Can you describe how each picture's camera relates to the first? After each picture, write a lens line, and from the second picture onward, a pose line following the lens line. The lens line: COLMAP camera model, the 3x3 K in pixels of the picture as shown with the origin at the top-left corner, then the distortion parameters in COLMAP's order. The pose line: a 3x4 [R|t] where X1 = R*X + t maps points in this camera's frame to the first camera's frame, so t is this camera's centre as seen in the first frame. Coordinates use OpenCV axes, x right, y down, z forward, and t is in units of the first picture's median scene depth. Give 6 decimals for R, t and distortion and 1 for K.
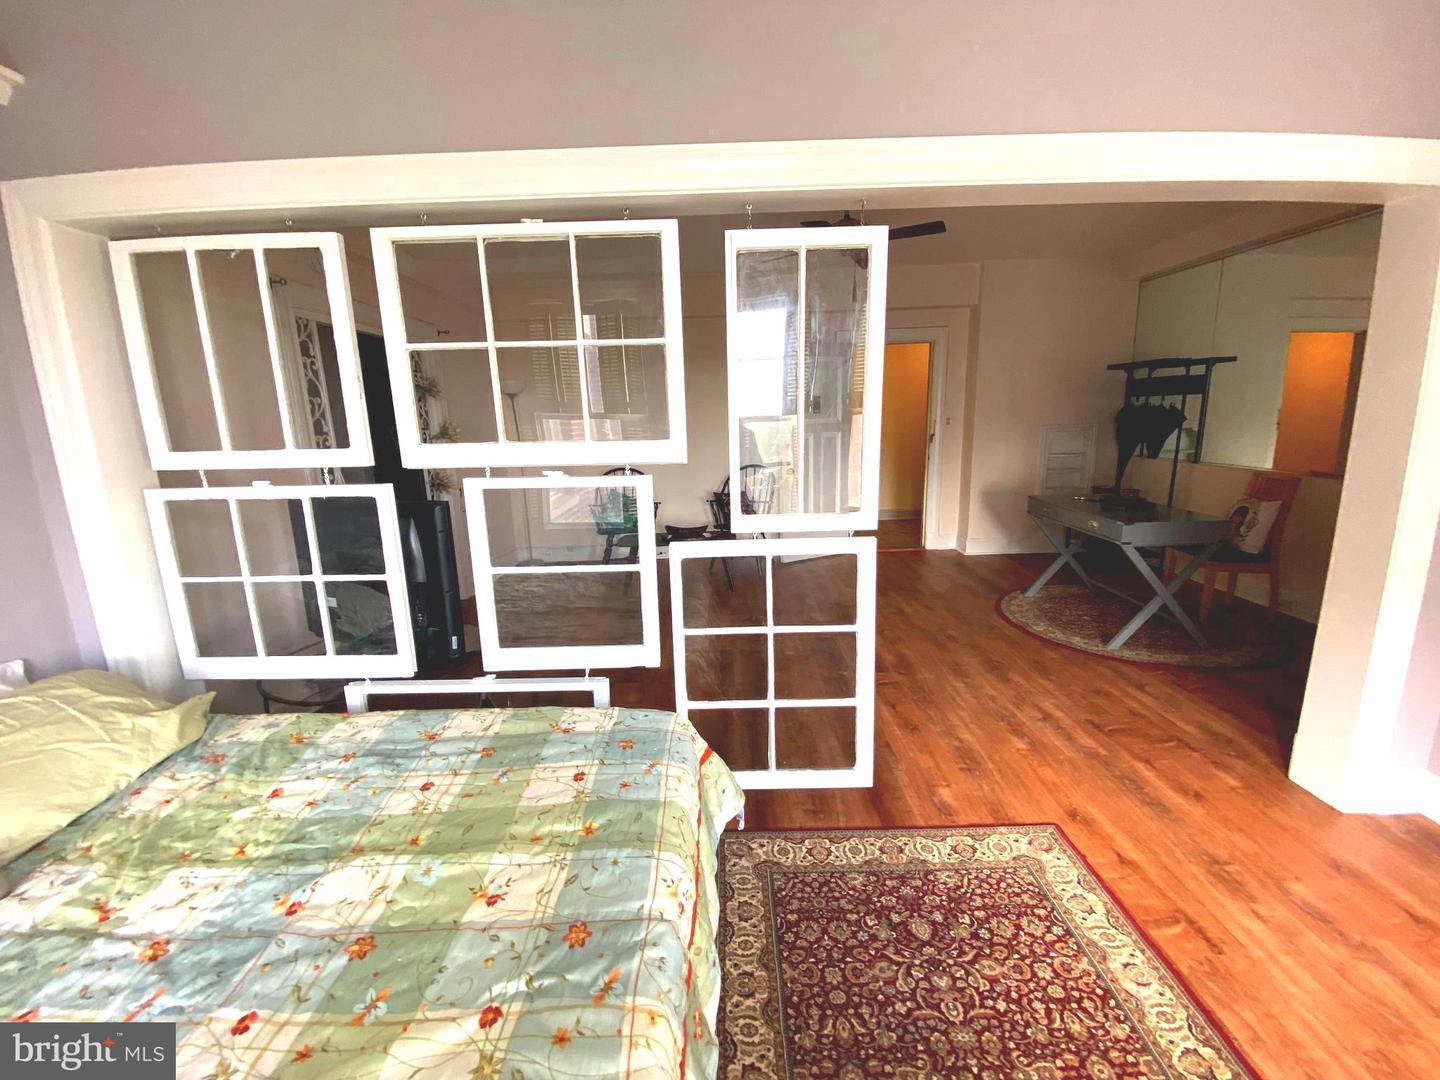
lens RADIAL K [[588.9, 0, 716.8], [0, 588.9, 533.2], [0, 0, 1]] dist [0.000865, -0.008683]
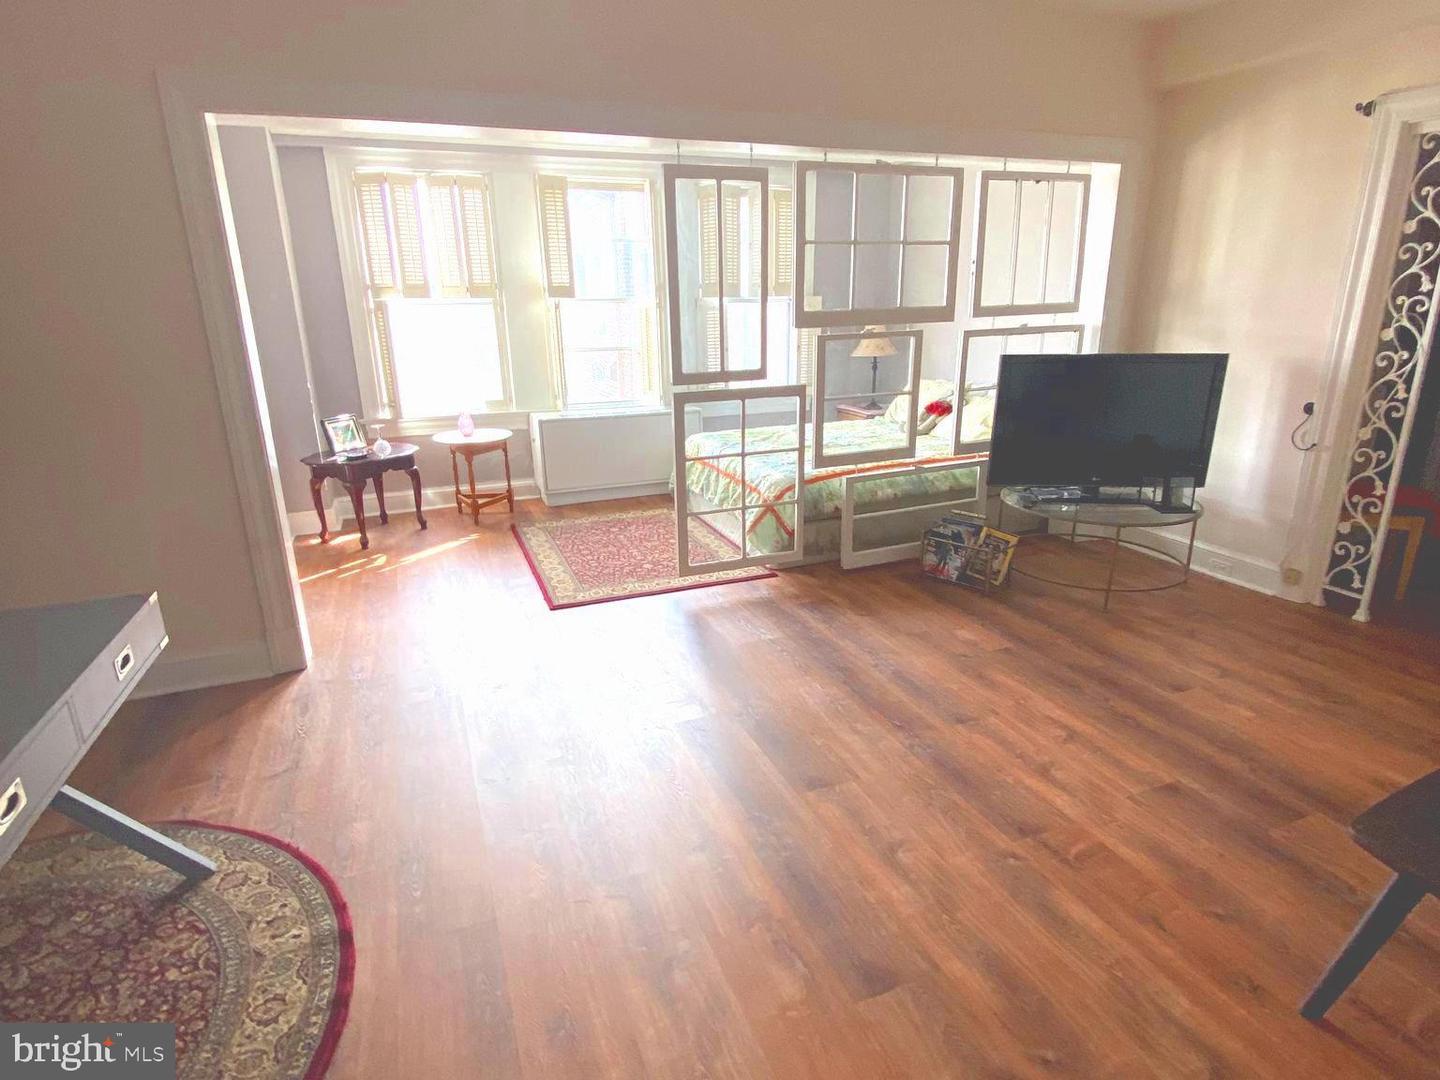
lens RADIAL K [[769.3, 0, 721.1], [0, 769.3, 536.7], [0, 0, 1]] dist [0.056953, -0.053070]
pose [[-0.926847, 0.149998, -0.344172, 0.967153], [-0.032355, 0.881398, 0.471265, -0.634095], [0.374041, 0.447926, -0.812068, 3.064009]]
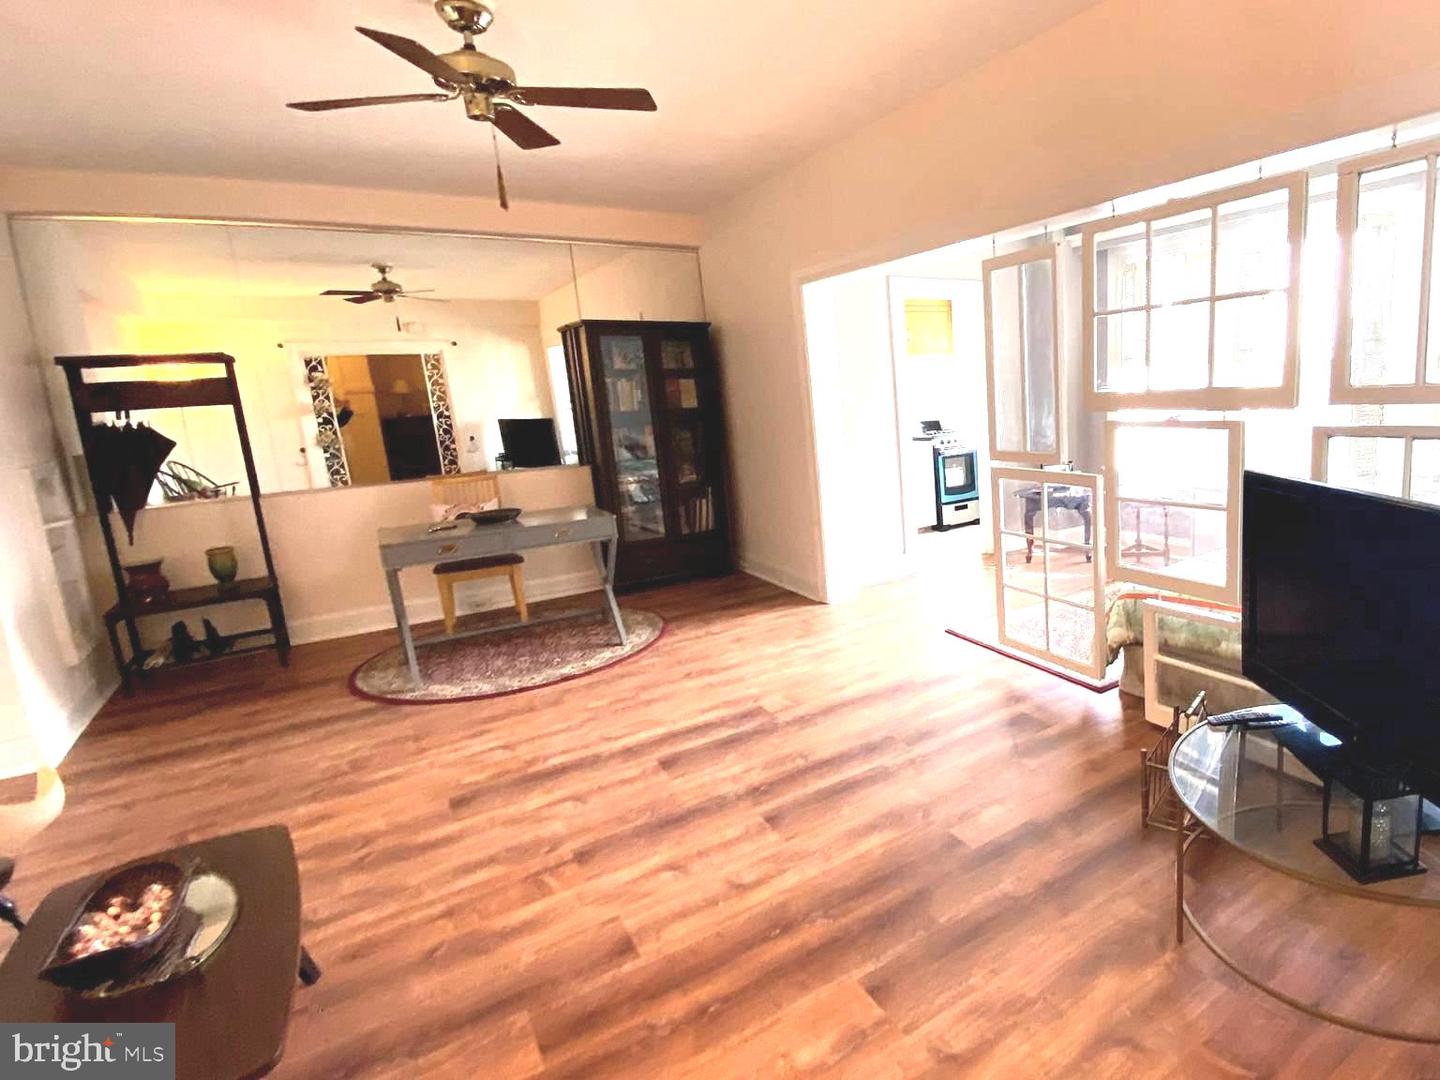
lens RADIAL K [[773.0, 0, 965.0], [0, 773.0, 538.1], [0, 0, 1]] dist [0.016144, -0.019760]
pose [[-0.617128, -0.104776, 0.779856, -1.366691], [0.216910, 0.930041, 0.296603, -0.468011], [-0.756375, 0.352201, -0.551227, 2.488963]]
